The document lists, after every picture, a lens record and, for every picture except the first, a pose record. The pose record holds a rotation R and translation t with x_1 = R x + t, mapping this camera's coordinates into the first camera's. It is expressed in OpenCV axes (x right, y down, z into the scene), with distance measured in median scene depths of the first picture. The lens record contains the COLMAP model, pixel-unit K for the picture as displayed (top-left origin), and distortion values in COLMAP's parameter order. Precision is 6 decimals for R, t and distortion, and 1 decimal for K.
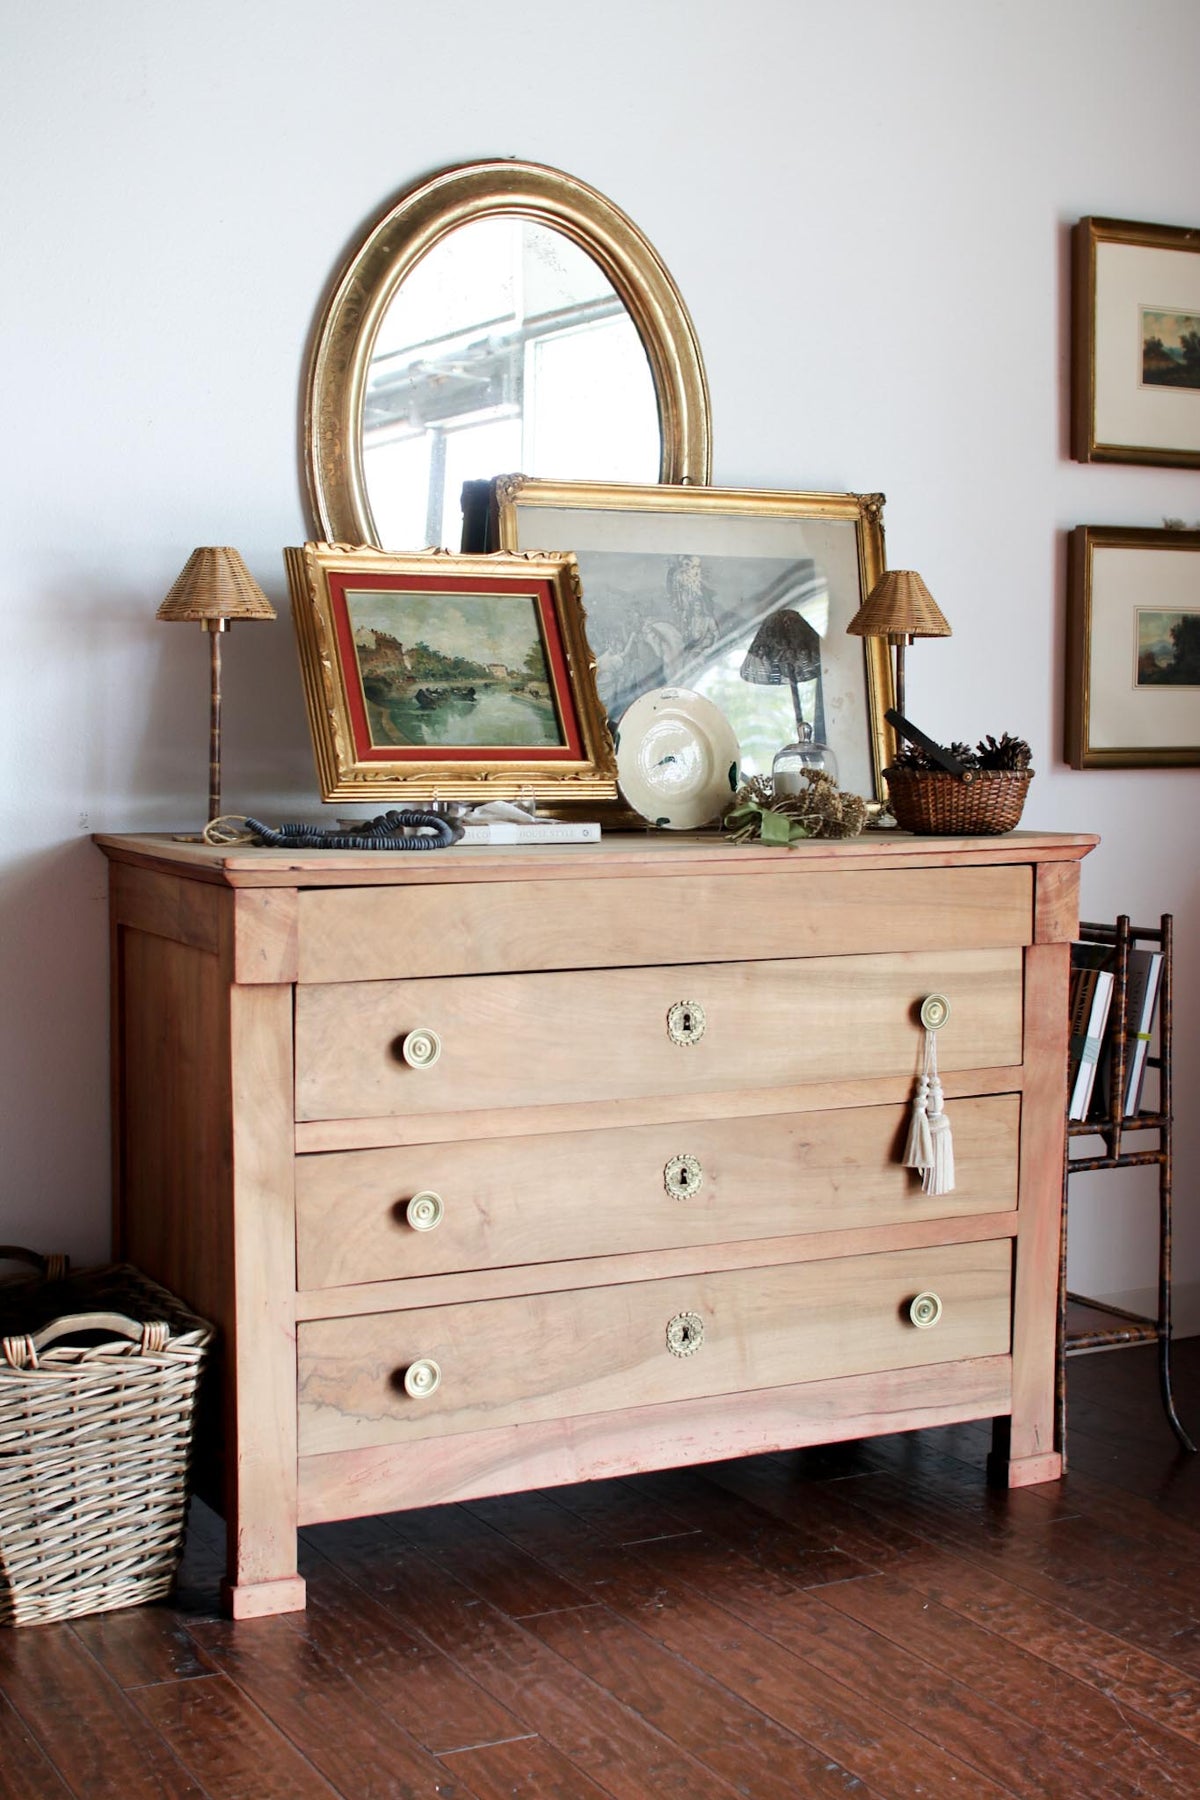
lens RADIAL K [[2503.2, 0, 600.0], [0, 2503.2, 900.0], [0, 0, 1]] dist [-0.185751, 0.297608]
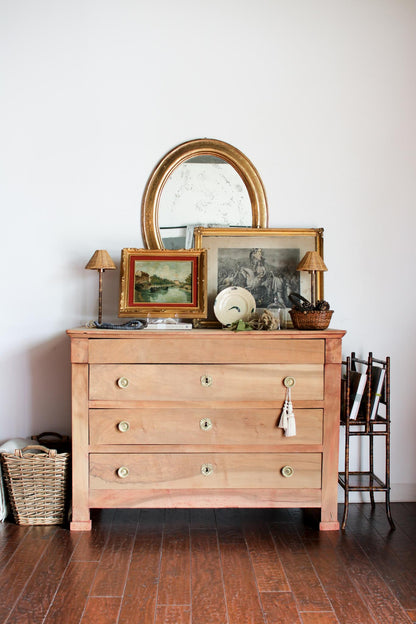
lens RADIAL K [[867.8, 0, 208.0], [0, 867.8, 312.0], [0, 0, 1]] dist [-0.185751, 0.297608]
pose [[0.898246, 0.006213, -0.439450, 0.566010], [-0.034852, 0.997758, -0.057131, 0.021886], [0.438110, 0.066634, 0.896448, -0.103294]]
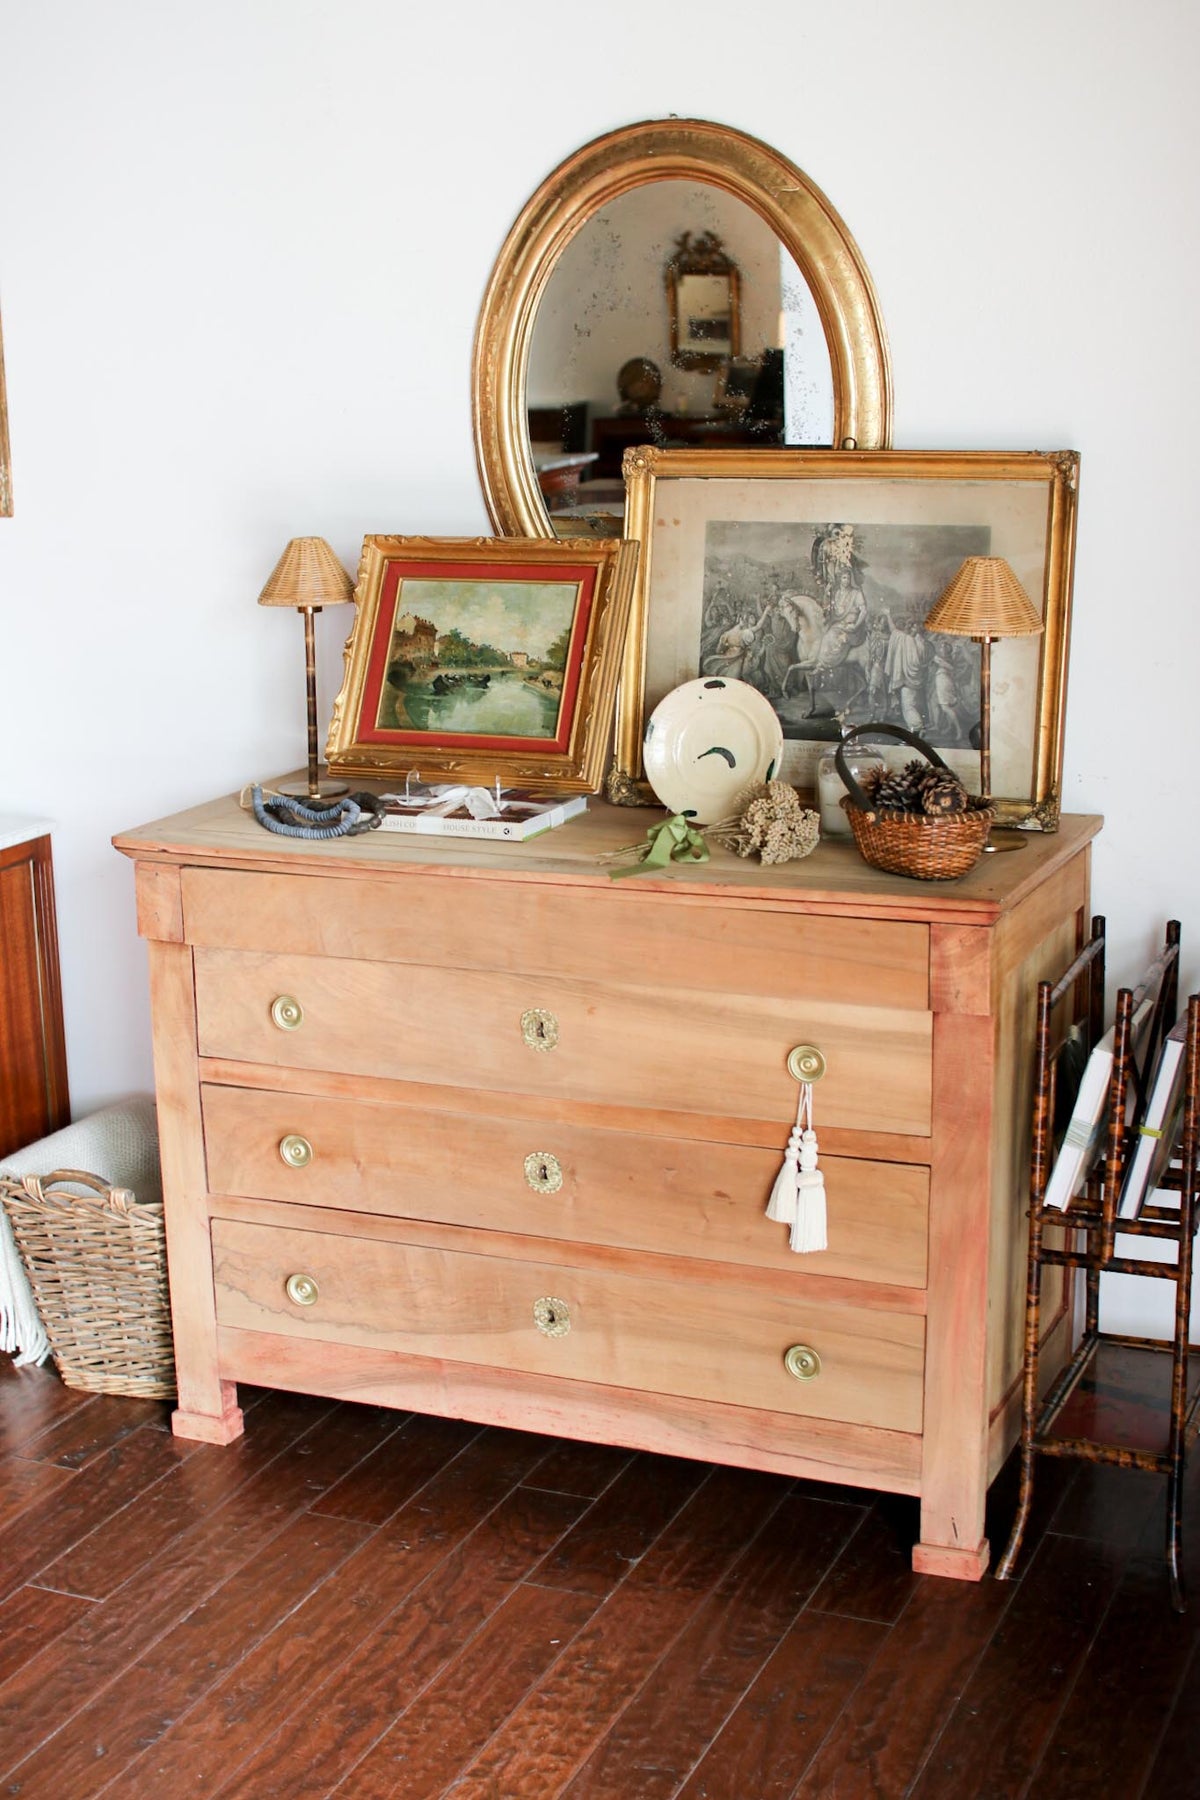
lens RADIAL K [[2503.2, 0, 600.0], [0, 2503.2, 900.0], [0, 0, 1]] dist [-0.185751, 0.297608]
pose [[0.635229, 0.162961, -0.754936, 0.807417], [-0.035510, 0.982615, 0.182229, -0.189321], [0.771507, -0.088950, 0.629972, 0.368818]]
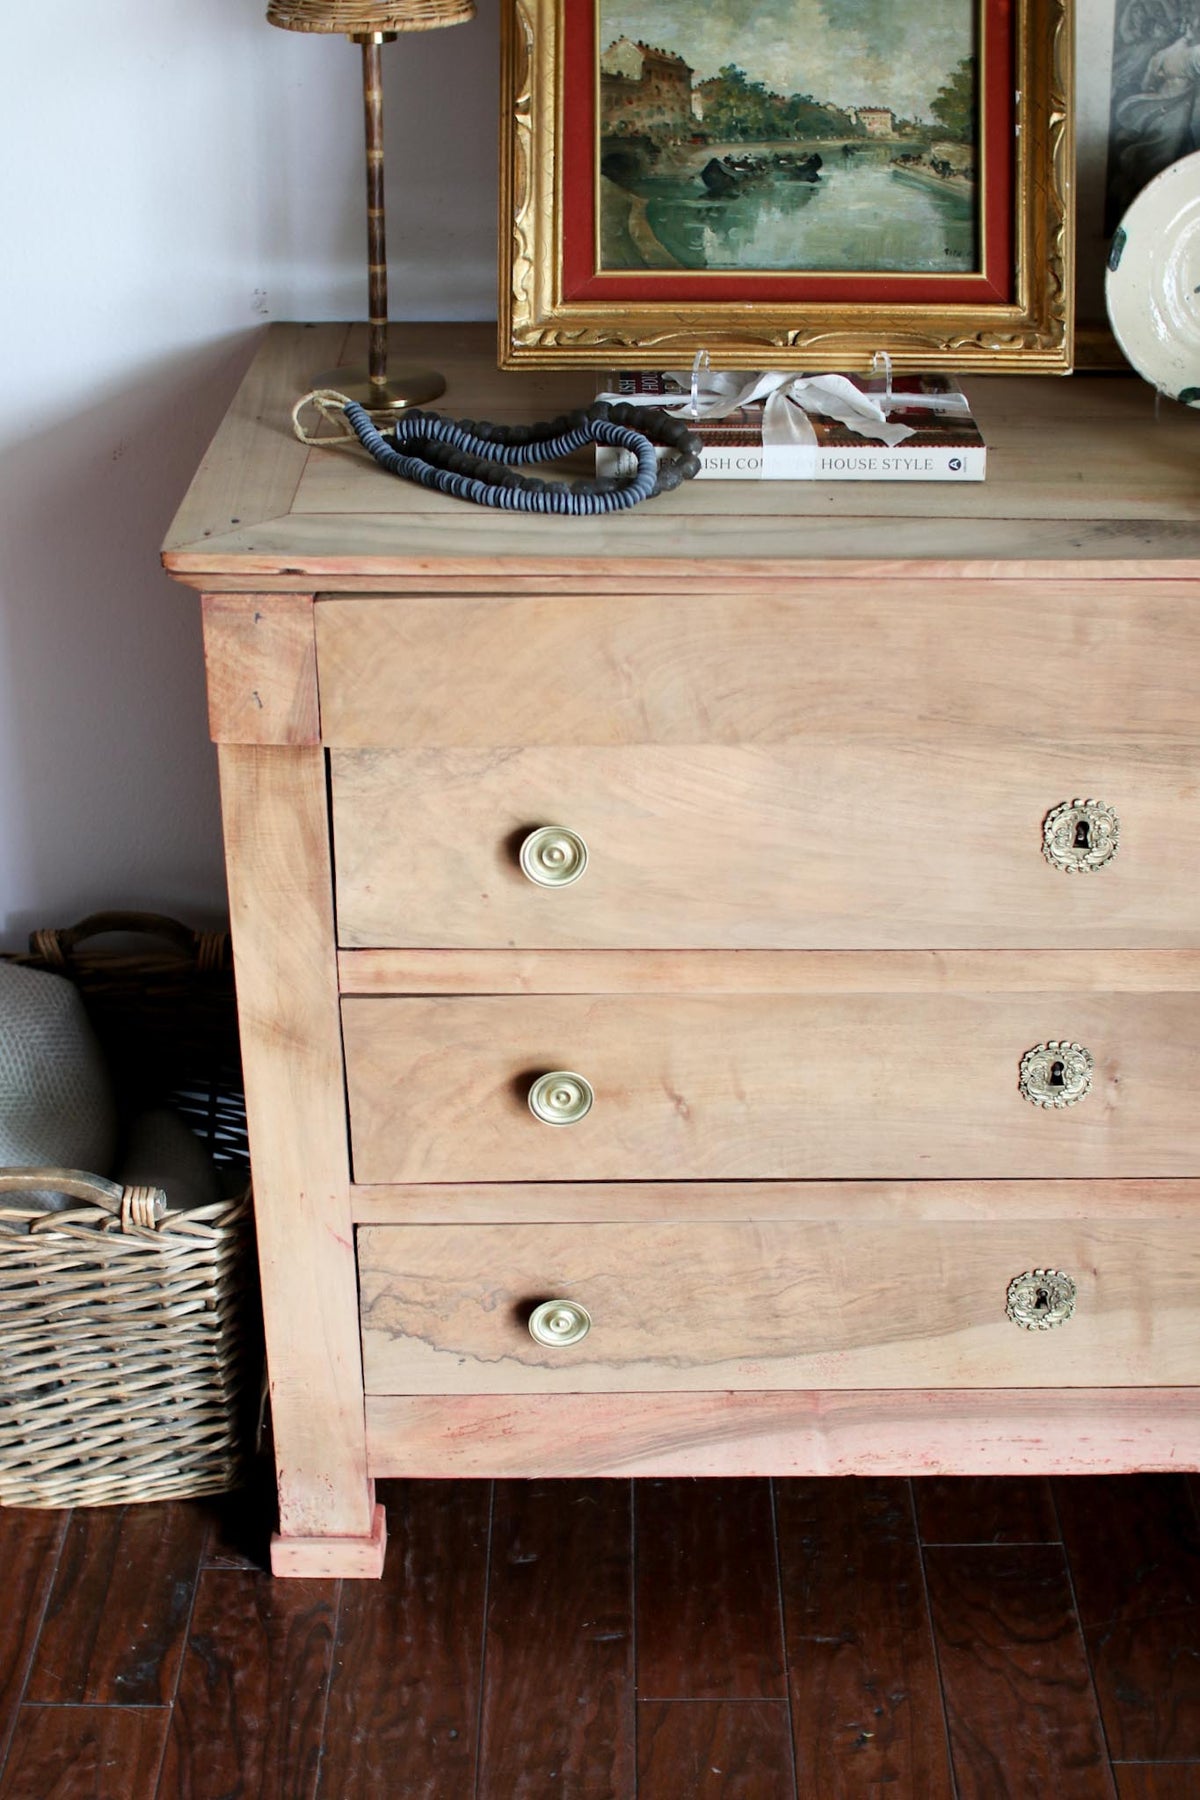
lens RADIAL K [[2587.4, 0, 600.0], [0, 2587.4, 900.0], [0, 0, 1]] dist [-0.187230, 0.325200]
pose [[0.884563, 0.209312, -0.416817, 0.178590], [-0.027825, 0.915741, 0.400805, -0.161562], [0.465590, -0.342940, 0.815854, 0.471393]]
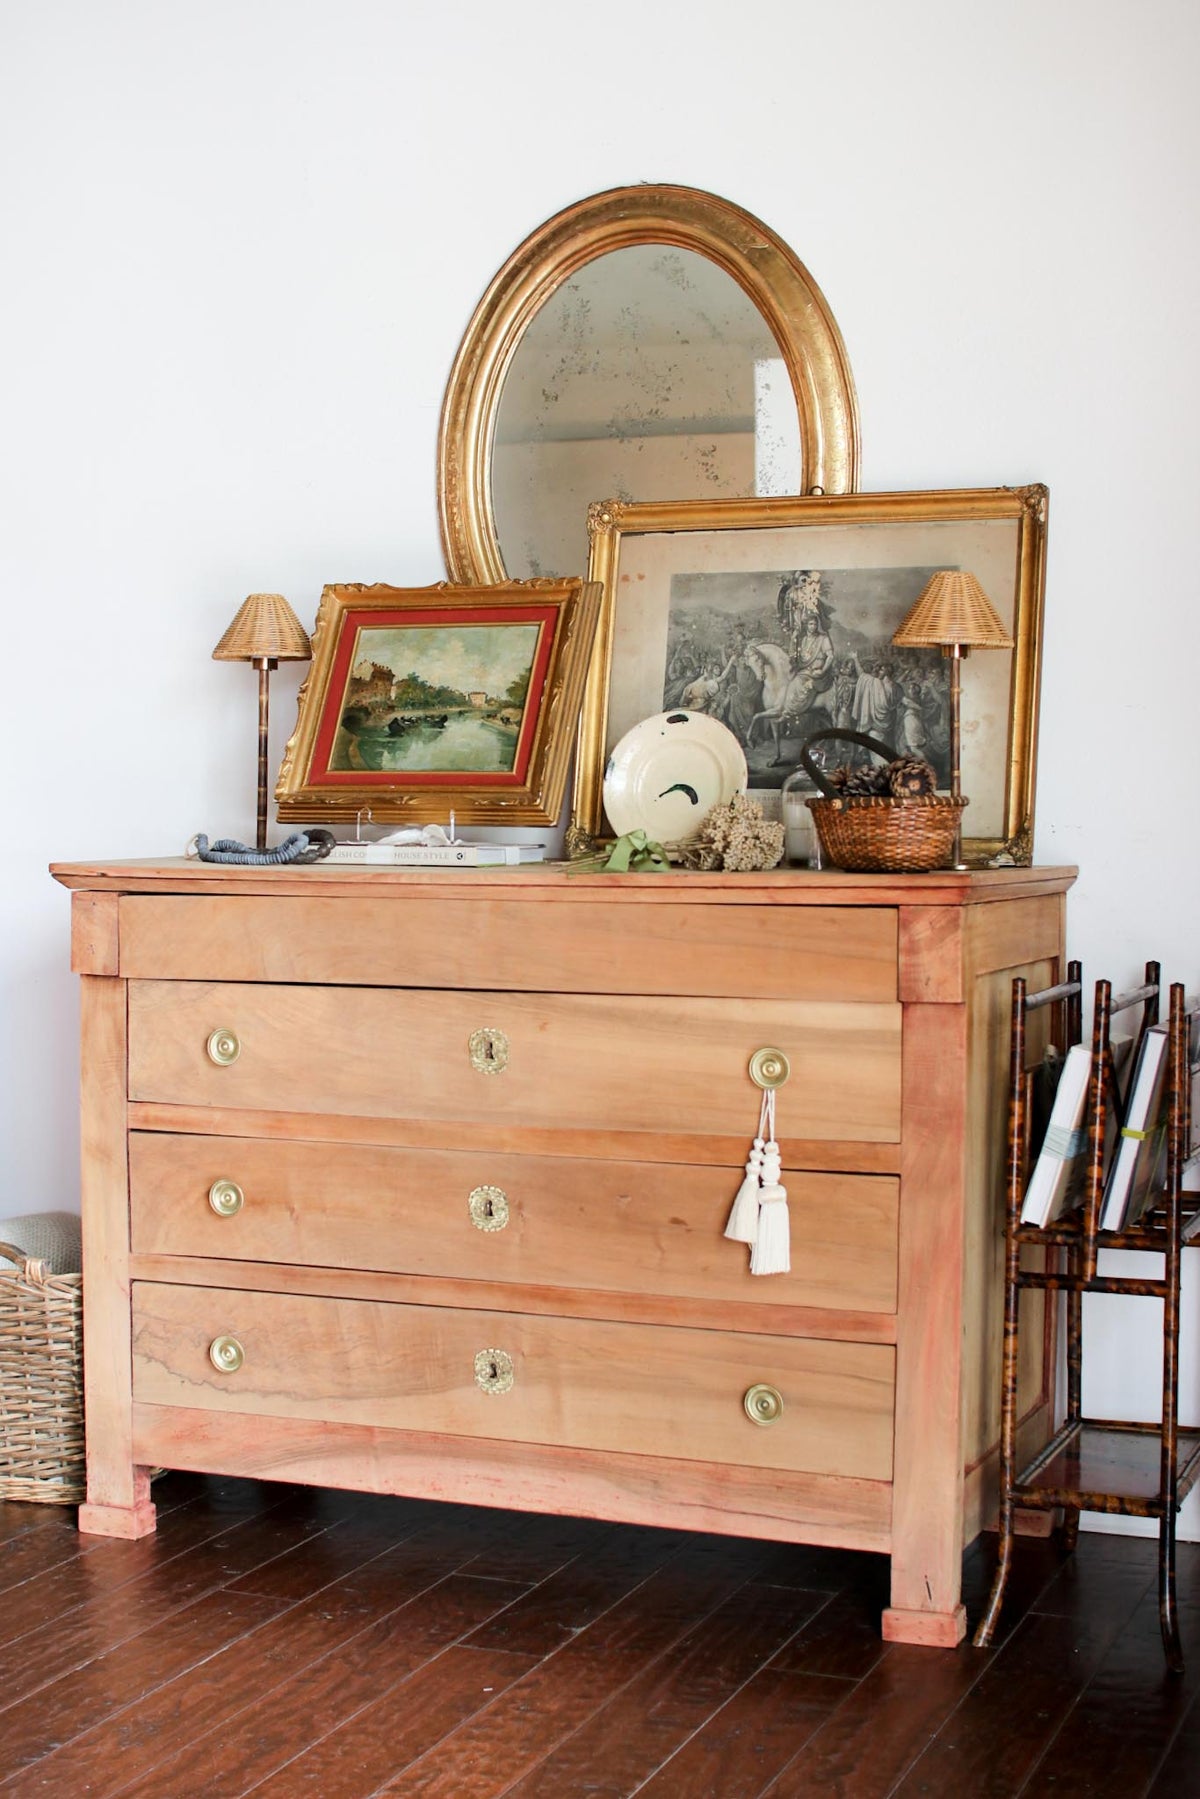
lens RADIAL K [[2586.0, 0, 600.0], [0, 2586.0, 899.5], [0, 0, 1]] dist [-0.187230, 0.325200]
pose [[0.645311, 0.031100, -0.763287, 0.820292], [-0.056957, 0.998349, -0.007476, -0.004862], [0.761794, 0.048299, 0.646017, 0.371104]]
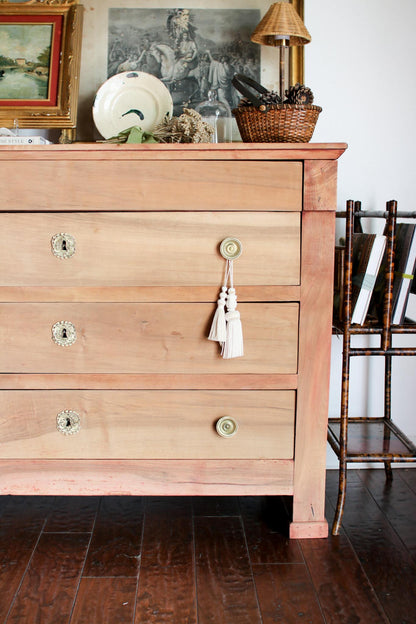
lens RADIAL K [[867.8, 0, 208.0], [0, 867.8, 312.0], [0, 0, 1]] dist [-0.185751, 0.297608]
pose [[0.901990, 0.055971, -0.428114, 0.382384], [-0.035160, 0.997791, 0.056371, 0.057099], [0.430323, -0.035794, 0.901965, 0.487770]]
